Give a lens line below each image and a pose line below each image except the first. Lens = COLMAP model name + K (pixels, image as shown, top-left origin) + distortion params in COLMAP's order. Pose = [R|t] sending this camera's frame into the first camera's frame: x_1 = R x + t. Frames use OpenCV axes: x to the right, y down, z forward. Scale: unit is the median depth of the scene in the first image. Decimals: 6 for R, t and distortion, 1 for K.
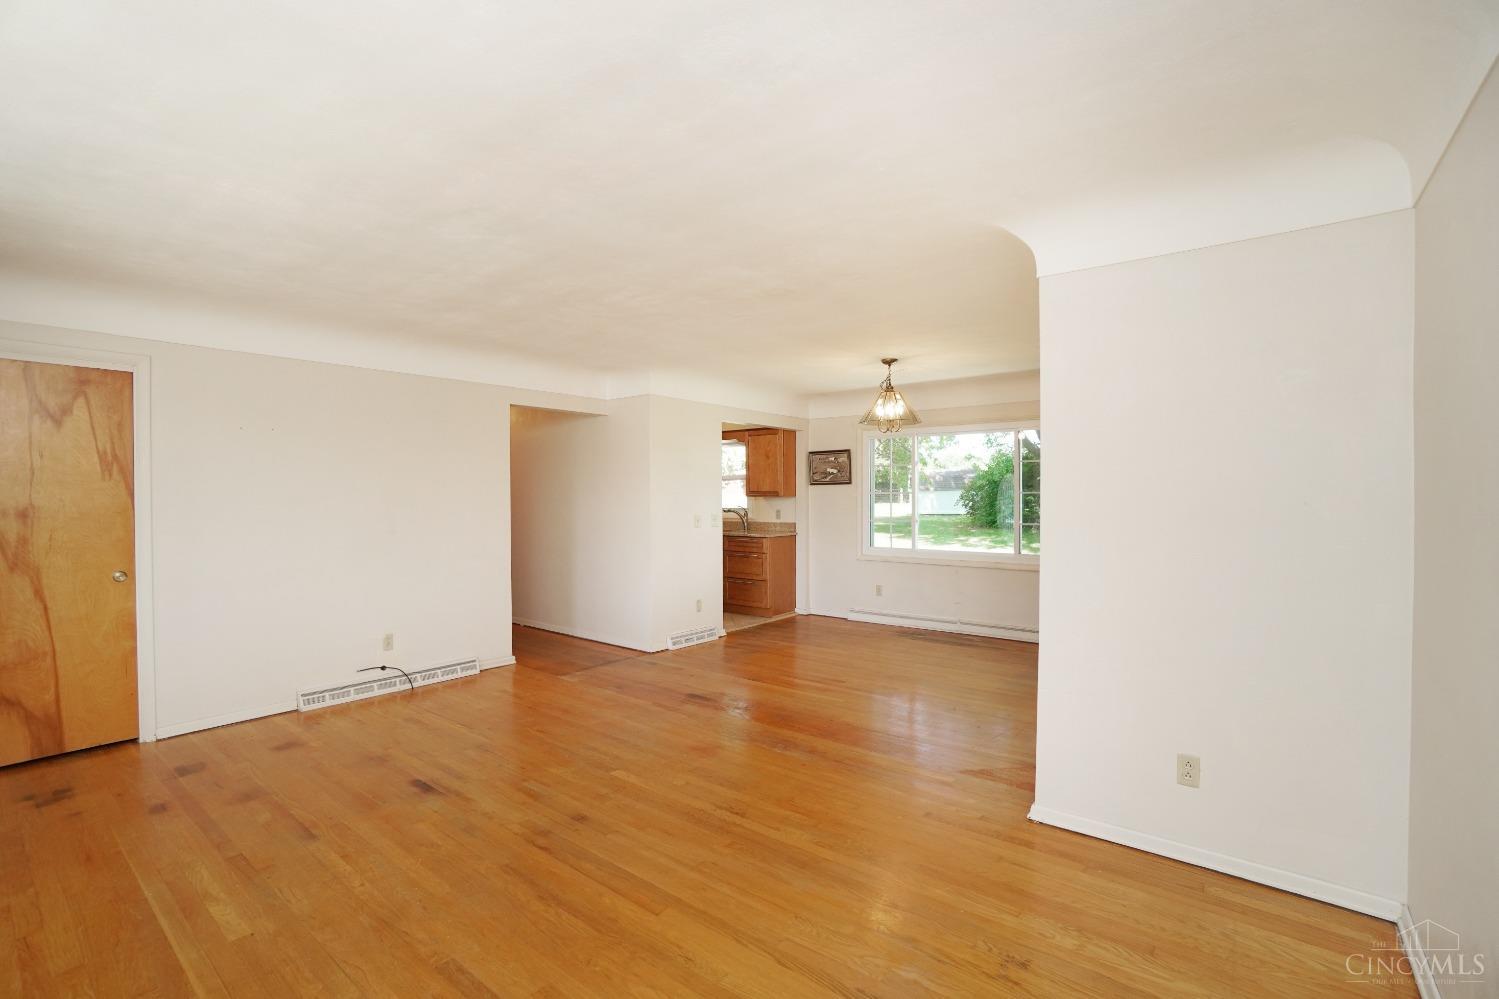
lens RADIAL K [[666.3, 0, 739.5], [0, 666.3, 503.6], [0, 0, 1]] dist [-0.060001, 0.022424]
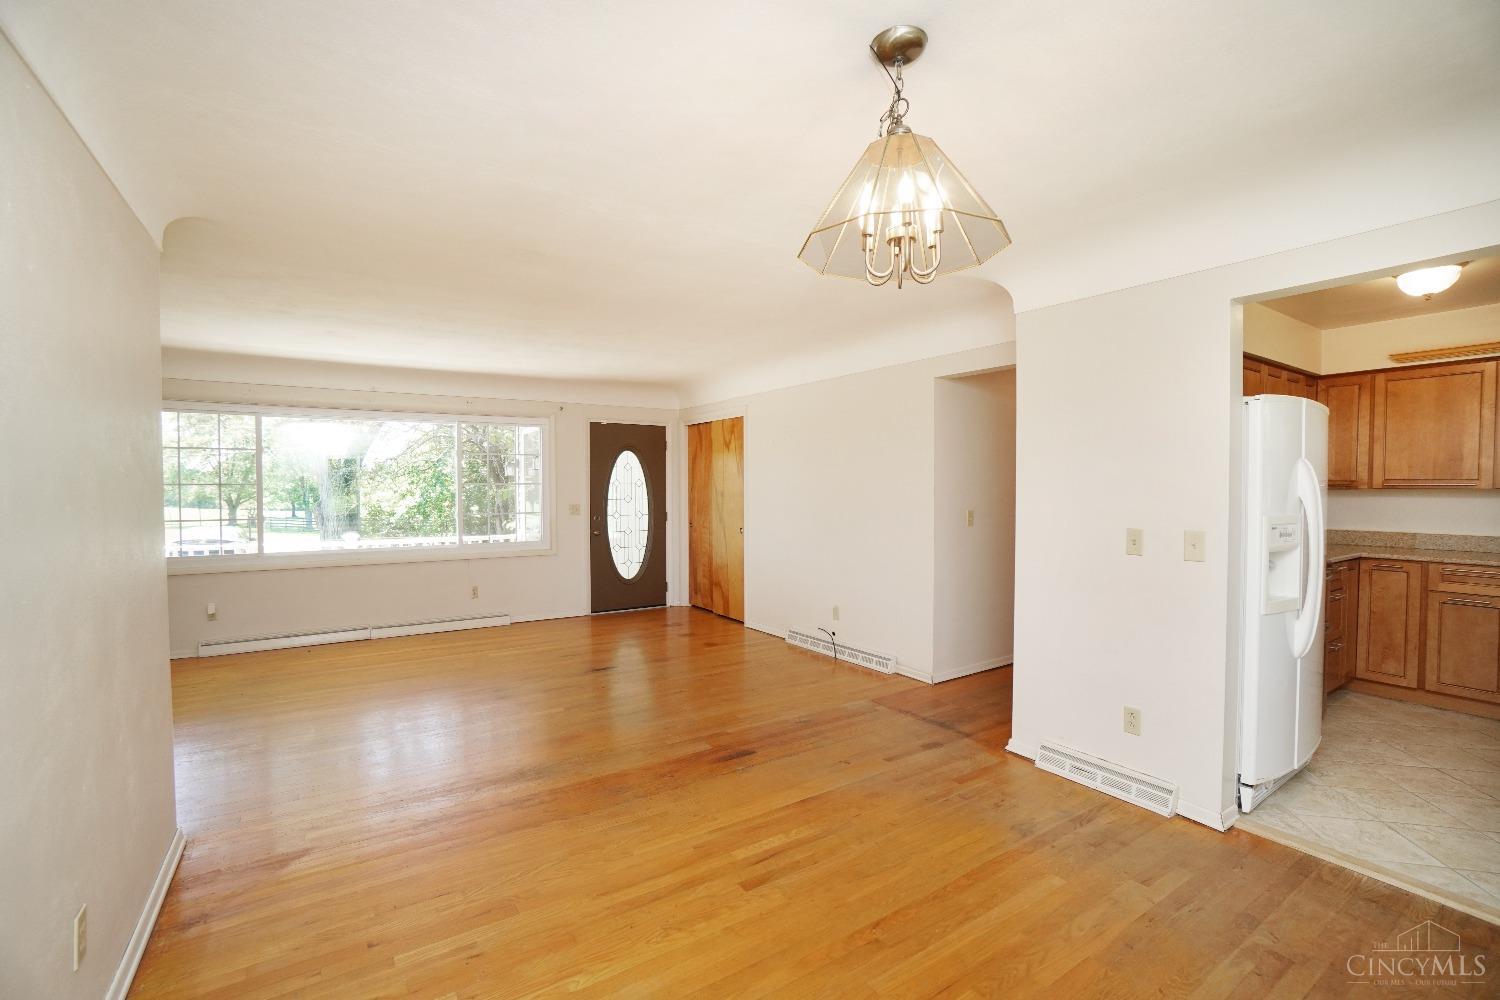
lens RADIAL K [[666.8, 0, 740.0], [0, 666.8, 504.1], [0, 0, 1]] dist [-0.060001, 0.022424]
pose [[-0.302568, 0.031181, -0.952618, 0.597241], [-0.006664, 0.999371, 0.034828, -0.018975], [0.953104, 0.016886, -0.302170, 1.137262]]
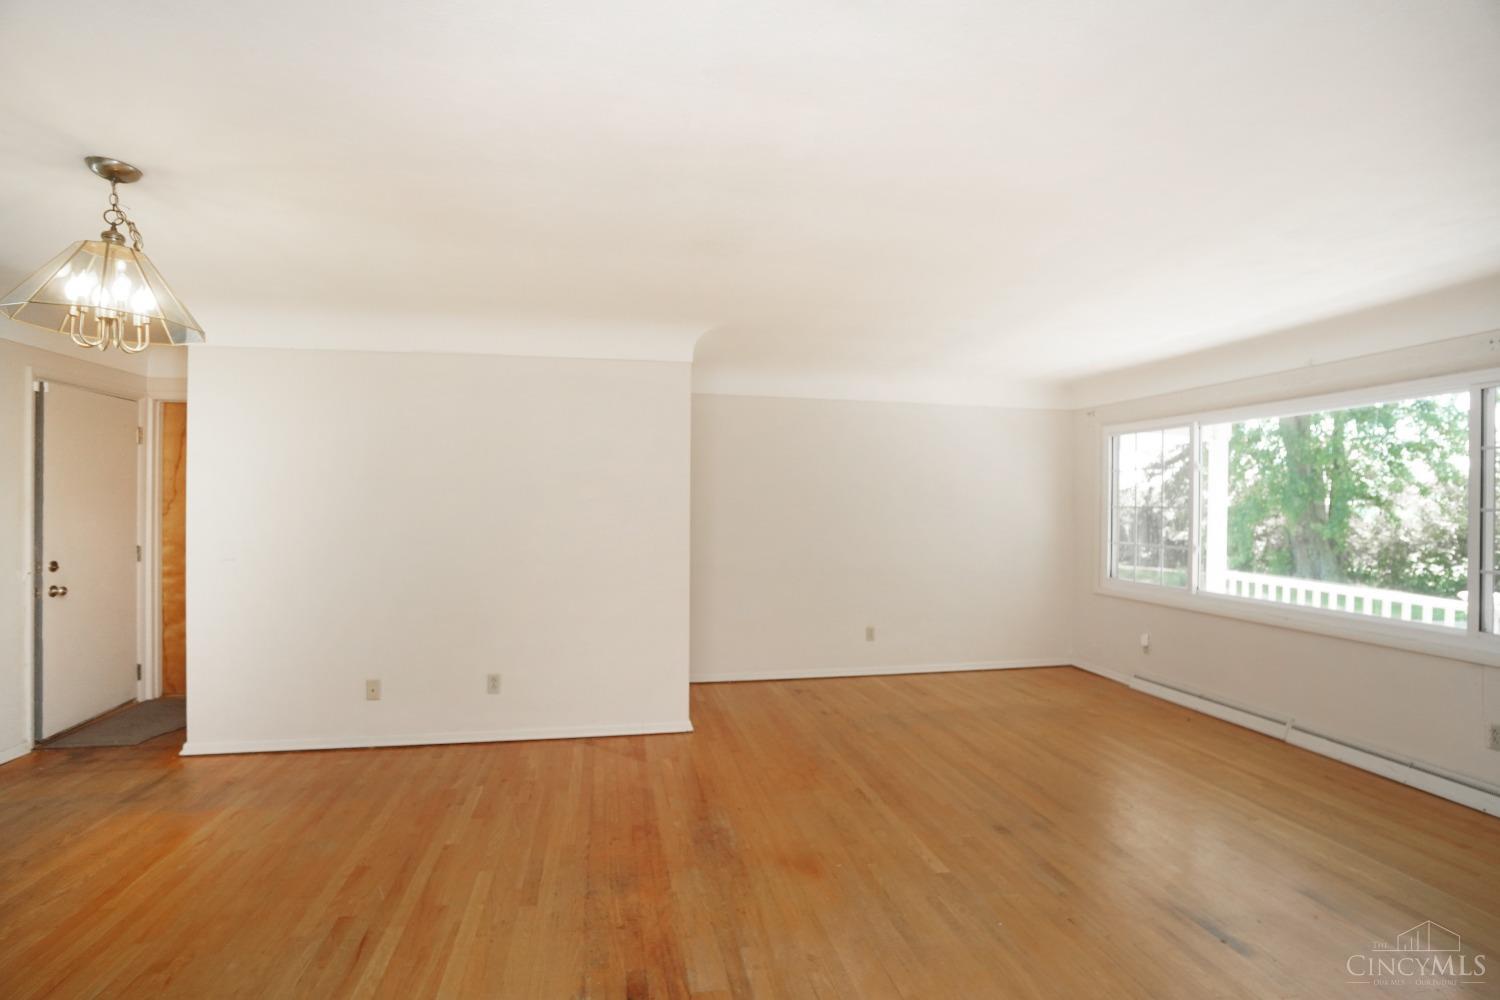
lens RADIAL K [[682.3, 0, 732.2], [0, 682.3, 505.3], [0, 0, 1]] dist [-0.062265, 0.022584]
pose [[-0.761992, -0.003543, 0.647577, -0.340206], [0.001040, 0.999977, 0.006694, -0.018489], [-0.647585, 0.005774, -0.761971, 1.176748]]
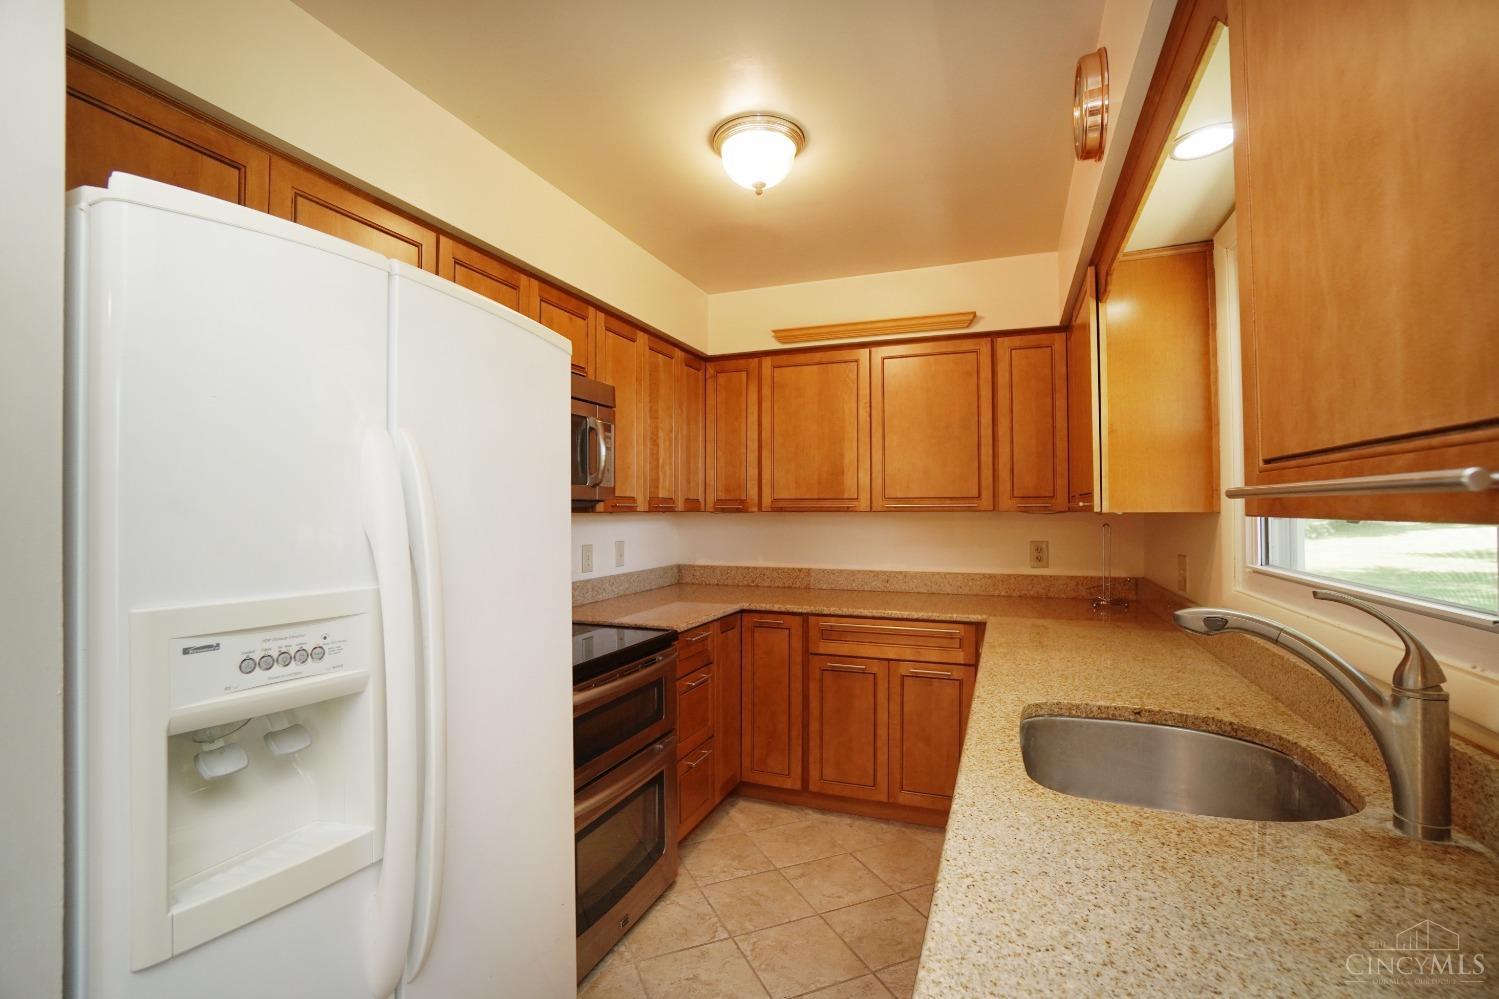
lens RADIAL K [[677.4, 0, 743.0], [0, 677.4, 503.0], [0, 0, 1]] dist [-0.064641, 0.021099]
pose [[0.298177, -0.005797, -0.954493, 0.132152], [-0.008252, 0.999929, -0.008651, -0.017839], [0.954475, 0.010456, 0.298108, 1.483057]]
